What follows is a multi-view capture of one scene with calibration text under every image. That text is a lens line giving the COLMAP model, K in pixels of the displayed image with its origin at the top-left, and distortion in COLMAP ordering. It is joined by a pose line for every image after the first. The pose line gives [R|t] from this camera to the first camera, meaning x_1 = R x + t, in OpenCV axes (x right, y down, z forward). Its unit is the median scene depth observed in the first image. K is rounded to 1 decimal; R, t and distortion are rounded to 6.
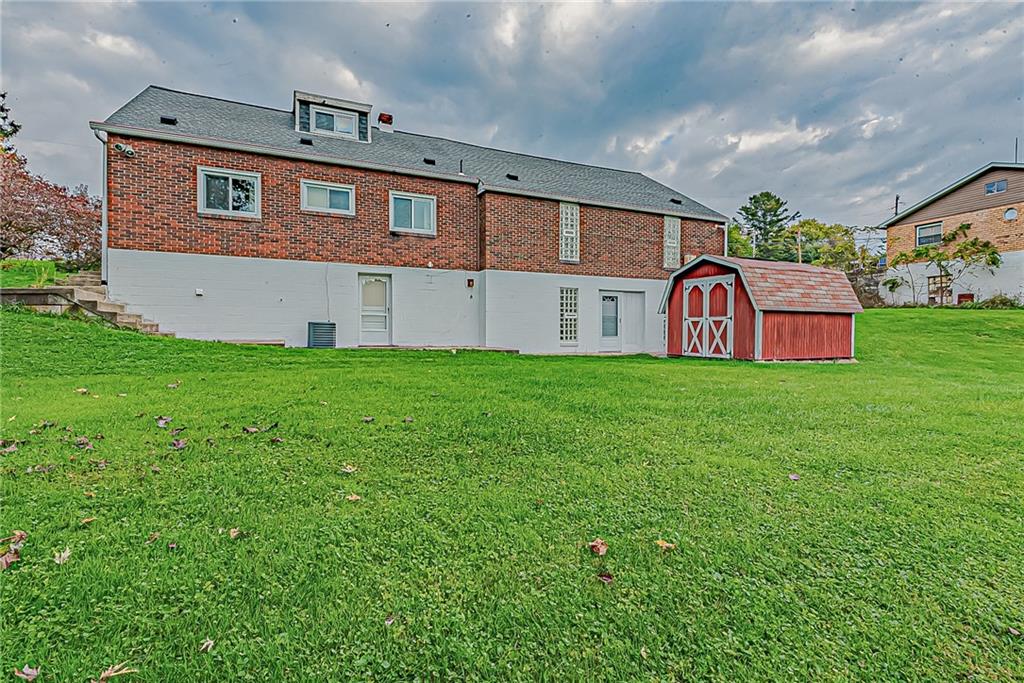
lens RADIAL K [[513.5, 0, 512.0], [0, 513.5, 341.5], [0, 0, 1]] dist [0.018247, -0.000406]
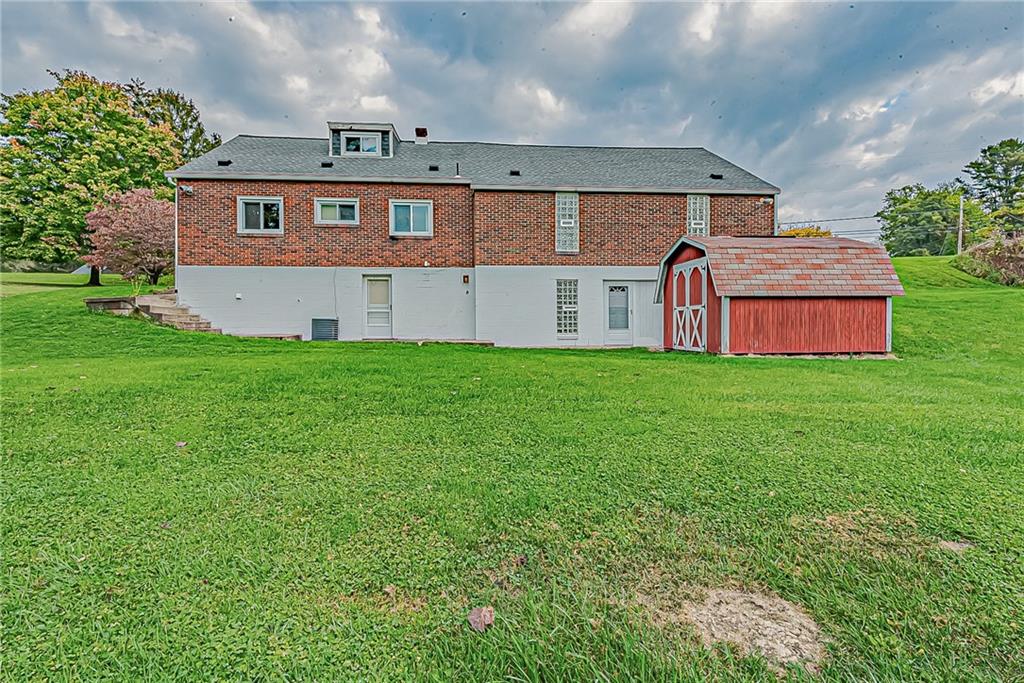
lens RADIAL K [[513.5, 0, 512.0], [0, 513.5, 341.5], [0, 0, 1]] dist [0.018247, -0.000406]
pose [[0.933466, -0.000177, -0.358666, 0.392316], [0.003098, 0.999967, 0.007570, 0.006221], [0.358653, -0.008177, 0.933435, 0.051697]]
